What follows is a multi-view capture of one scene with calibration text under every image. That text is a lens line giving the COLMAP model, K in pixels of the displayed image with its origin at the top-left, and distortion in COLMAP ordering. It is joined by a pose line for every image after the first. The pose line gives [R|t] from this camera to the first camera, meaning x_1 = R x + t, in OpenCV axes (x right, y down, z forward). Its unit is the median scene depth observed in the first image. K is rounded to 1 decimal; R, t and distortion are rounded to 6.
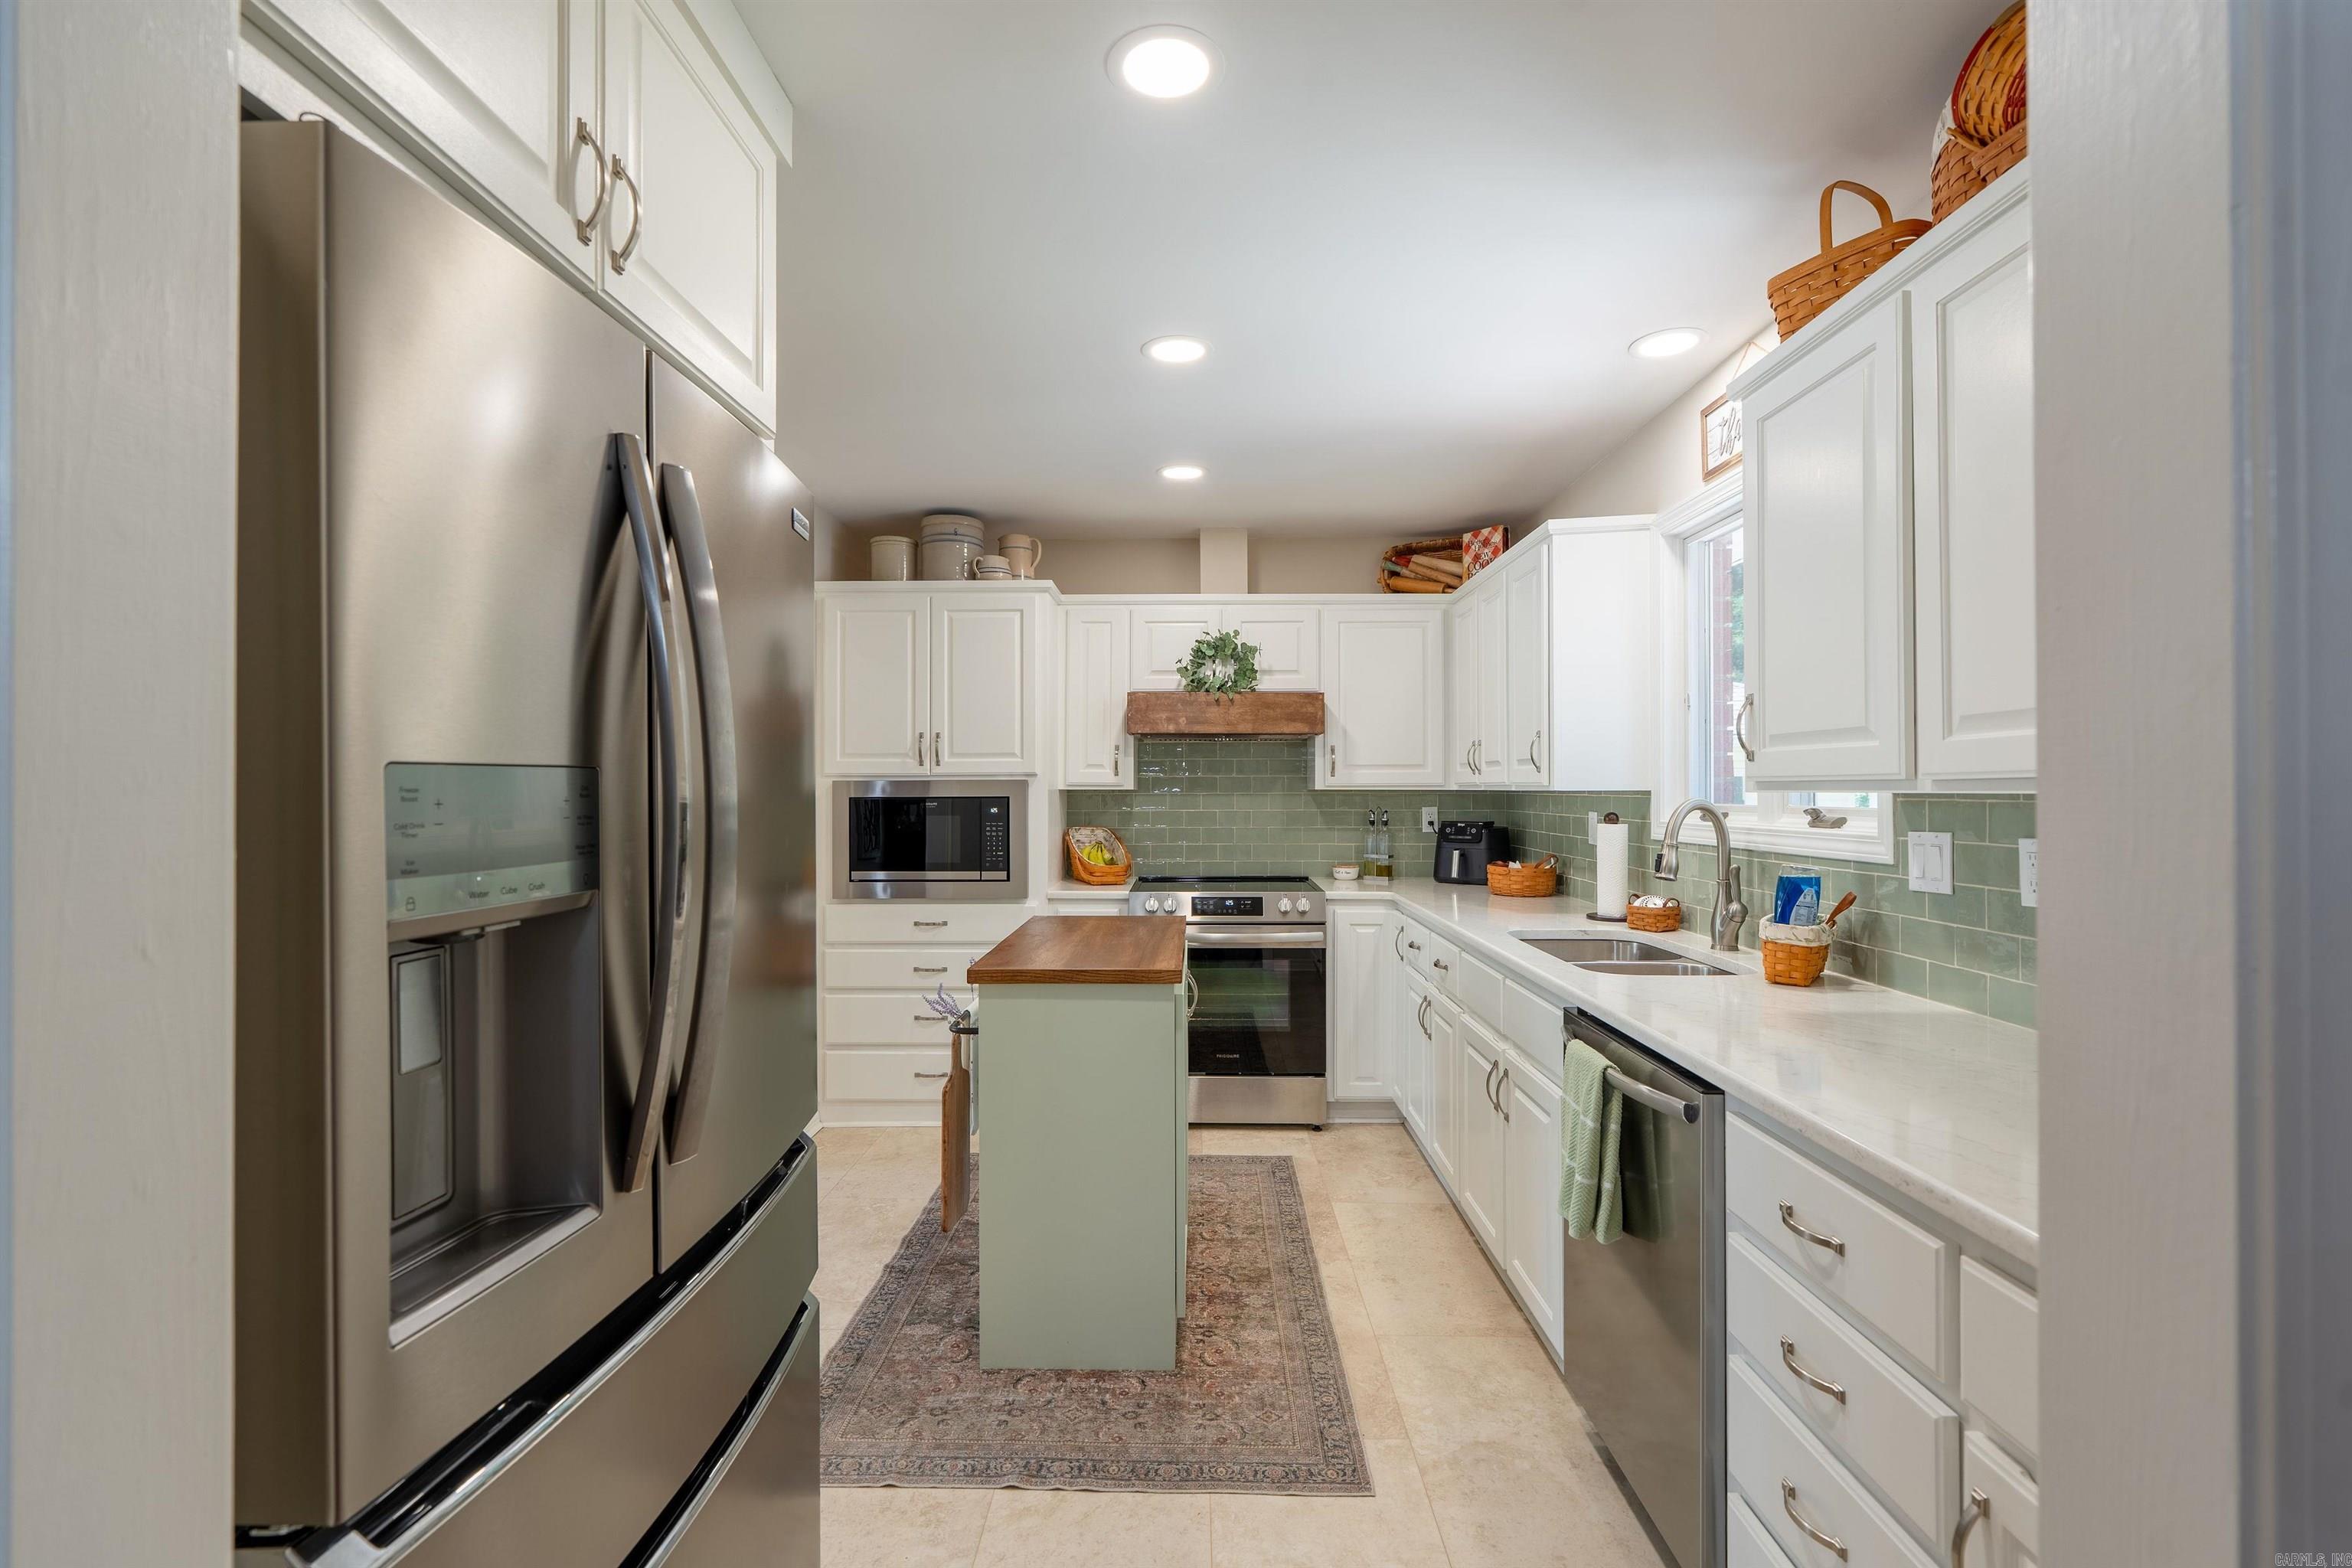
lens RADIAL K [[1054.8, 0, 1166.5], [0, 1054.8, 781.2], [0, 0, 1]] dist [-0.007816, 0.002839]
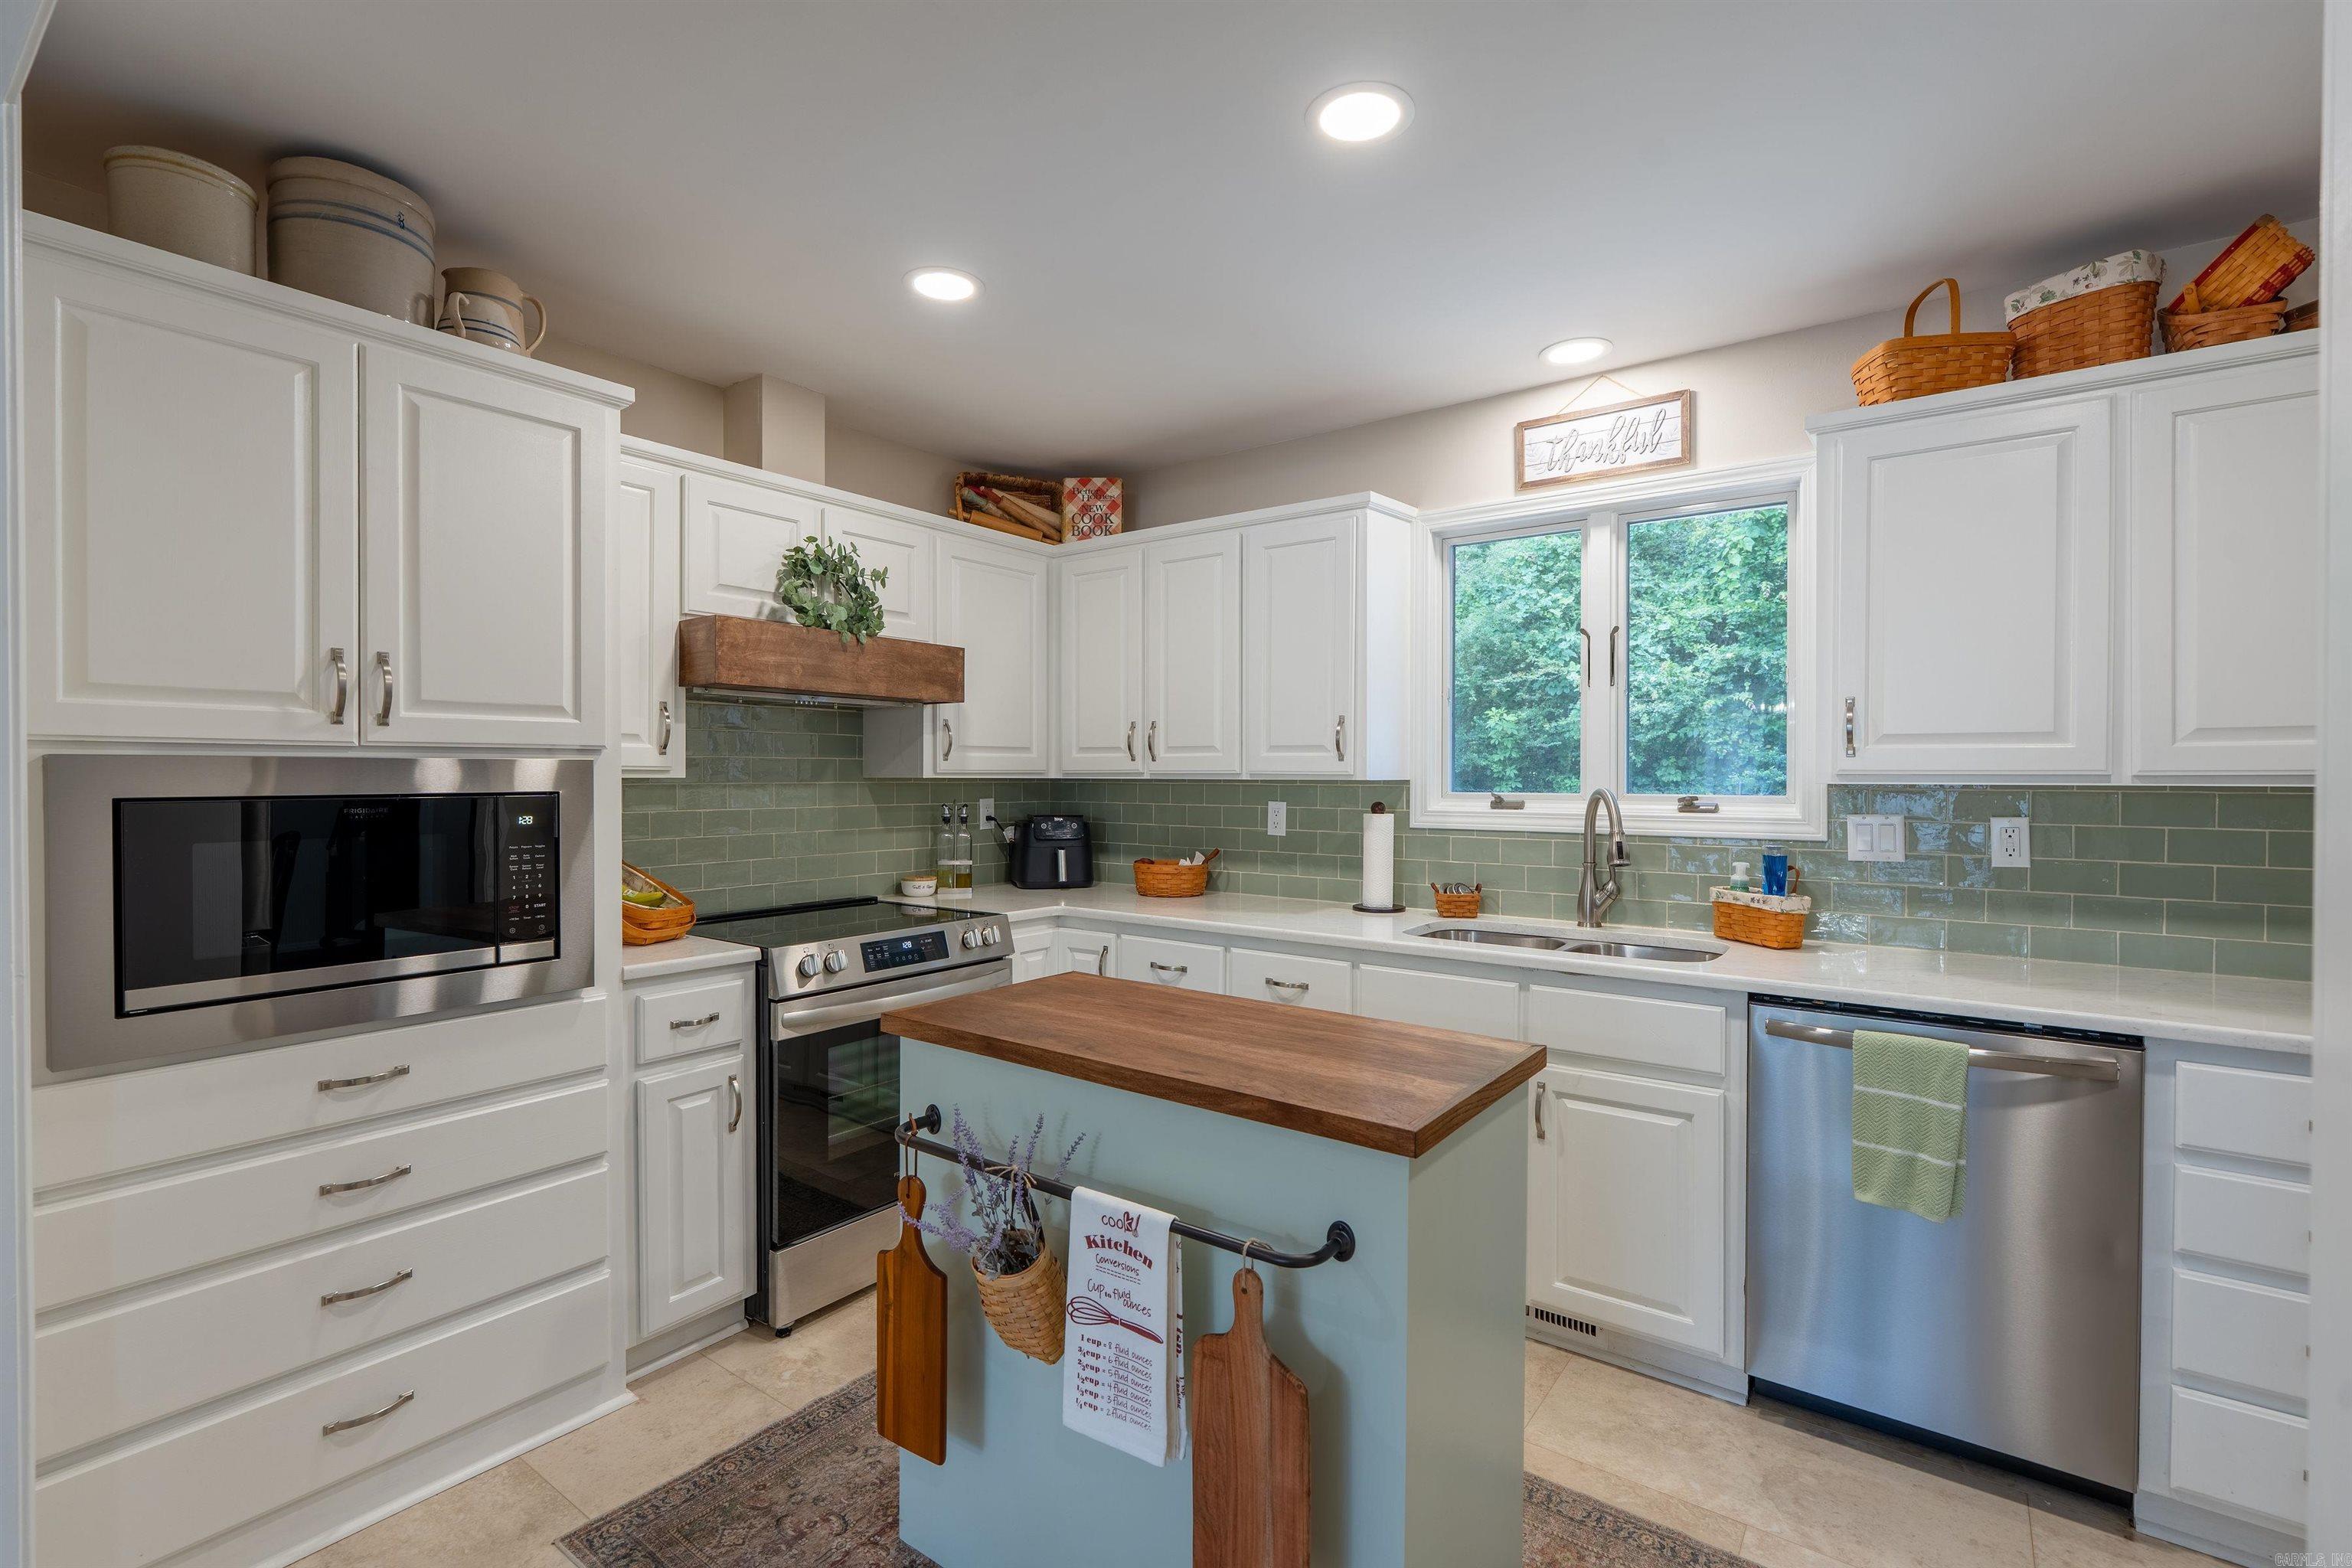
lens RADIAL K [[1054.8, 0, 1171.8], [0, 1054.8, 784.6], [0, 0, 1]] dist [-0.007816, 0.002839]
pose [[0.574965, -0.004858, 0.818164, -0.393620], [-0.009098, 0.999883, 0.012330, 0.002115], [-0.818128, -0.014533, 0.574853, 0.467642]]
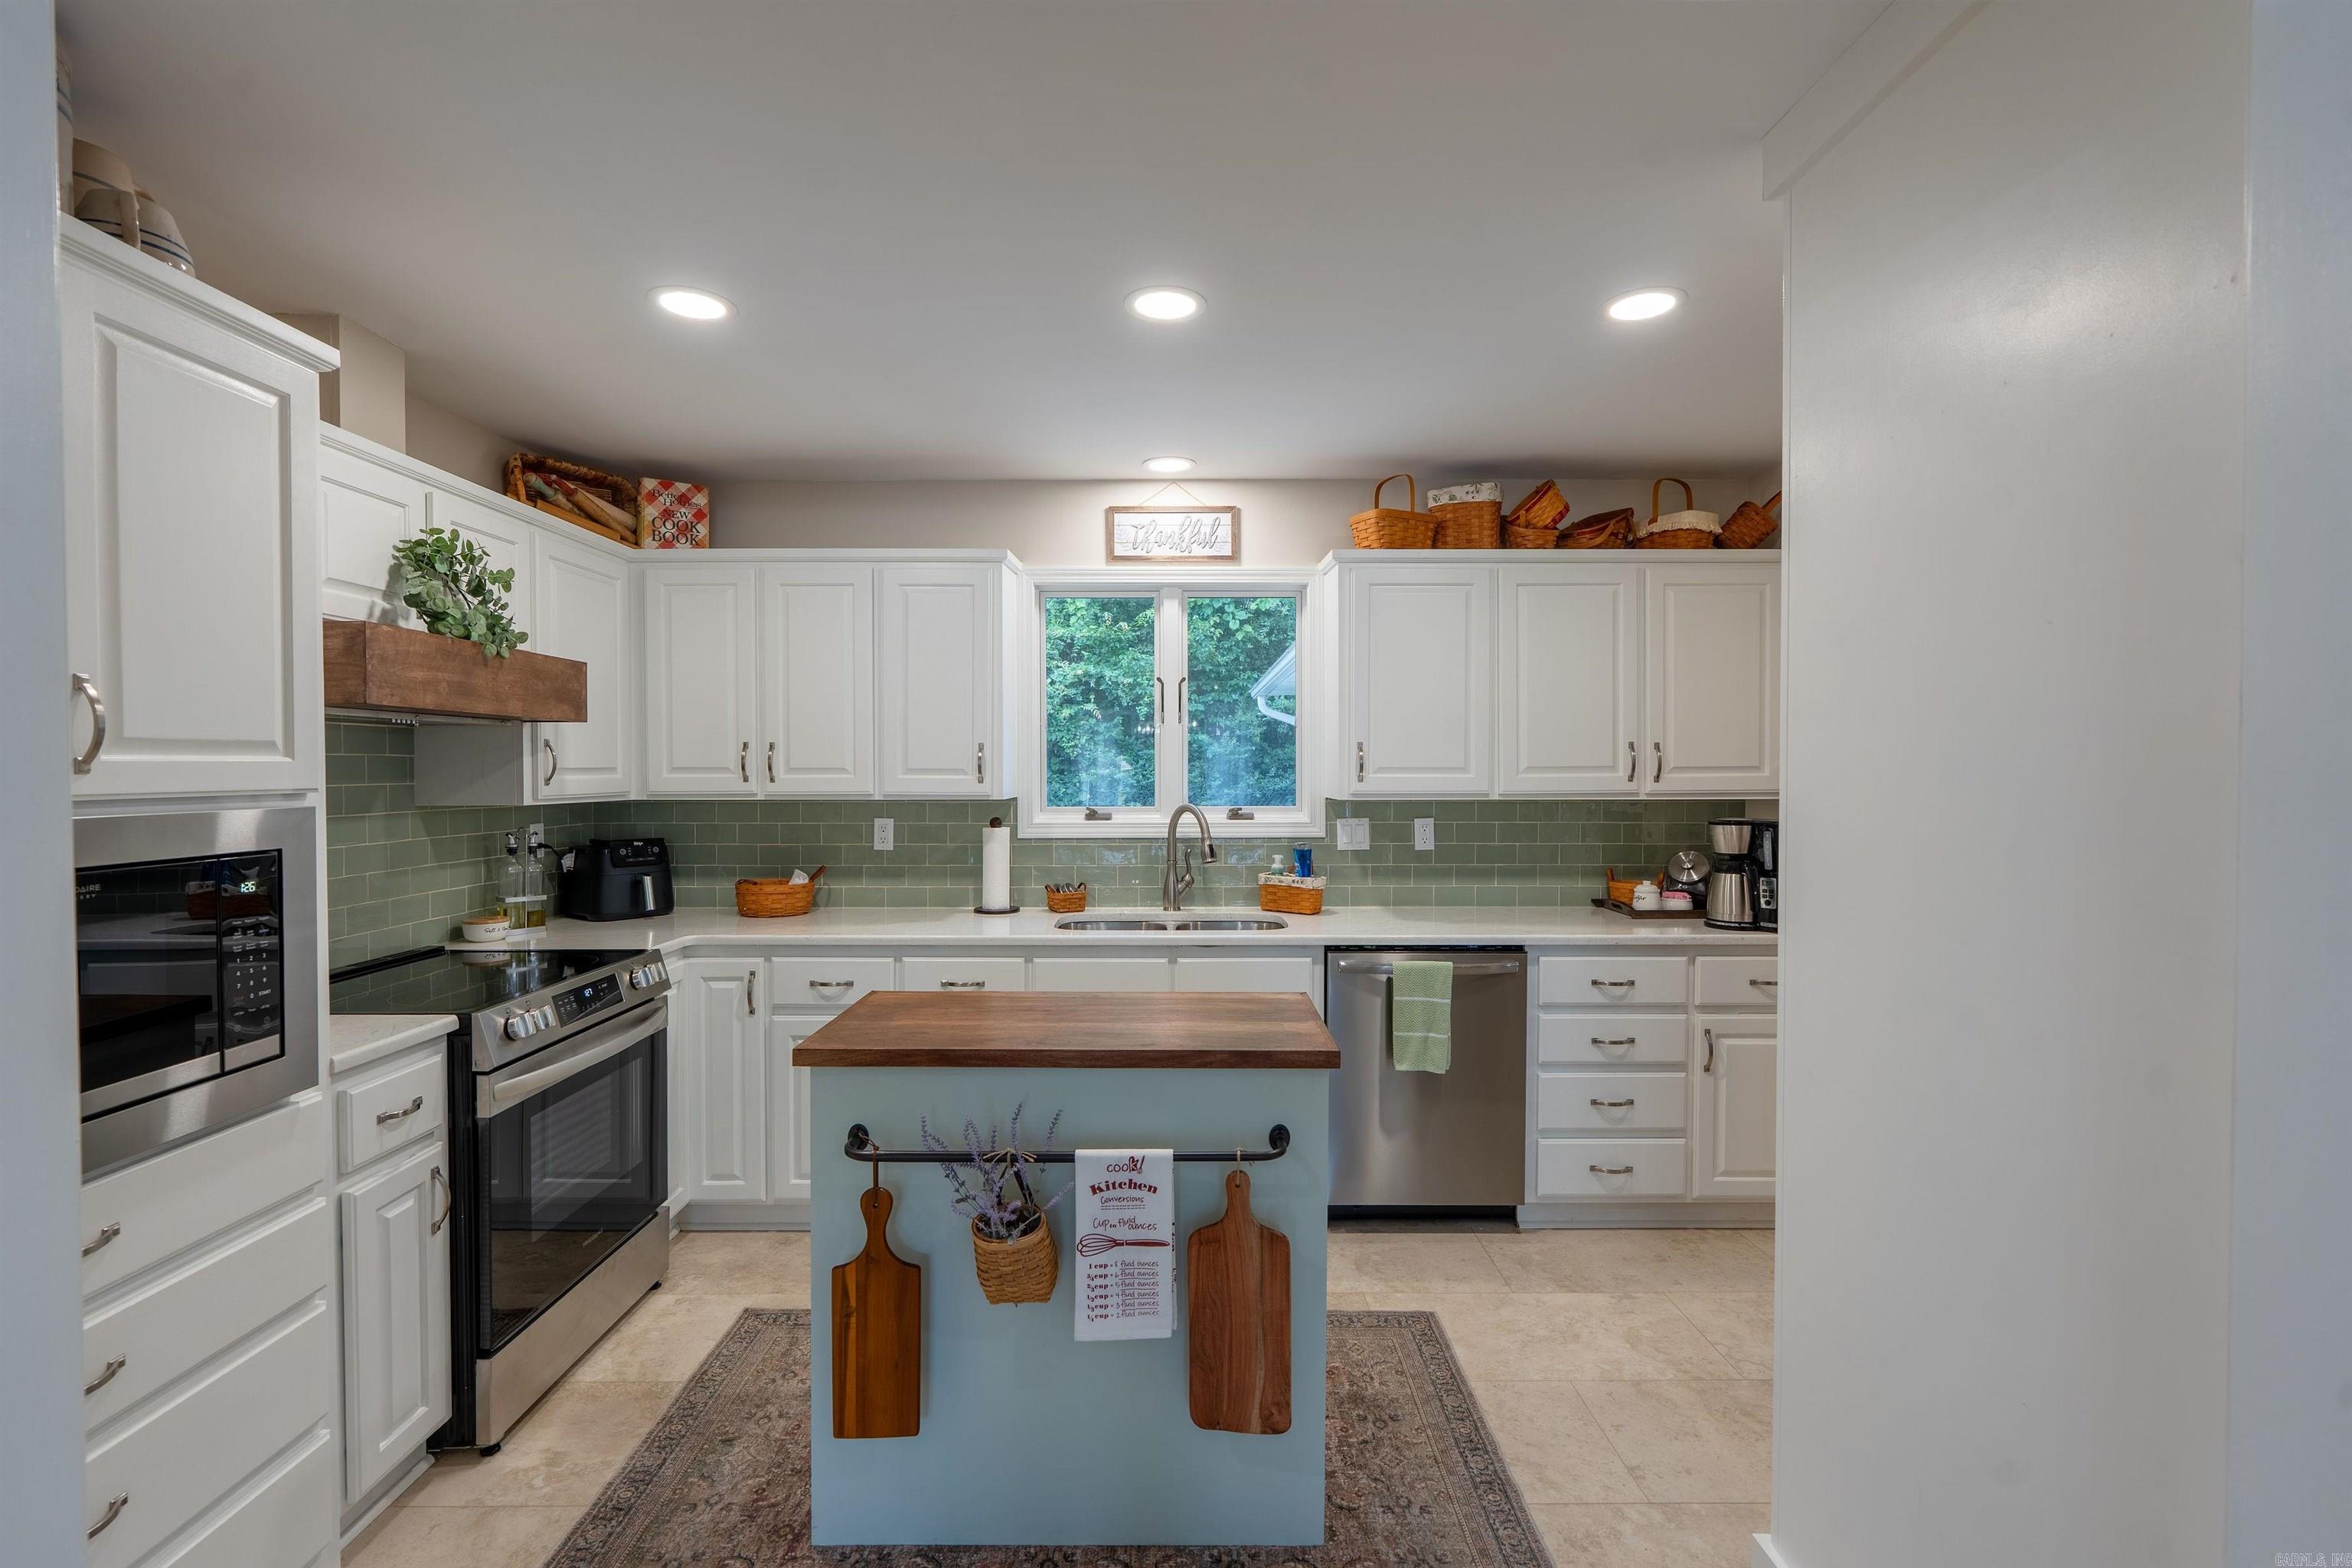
lens RADIAL K [[1054.8, 0, 1175.2], [0, 1054.8, 785.4], [0, 0, 1]] dist [-0.007816, 0.002839]
pose [[-0.031321, -0.015595, 0.999388, -0.564150], [-0.006292, 0.999862, 0.015405, -0.018471], [-0.999490, -0.005806, -0.031415, 0.668377]]
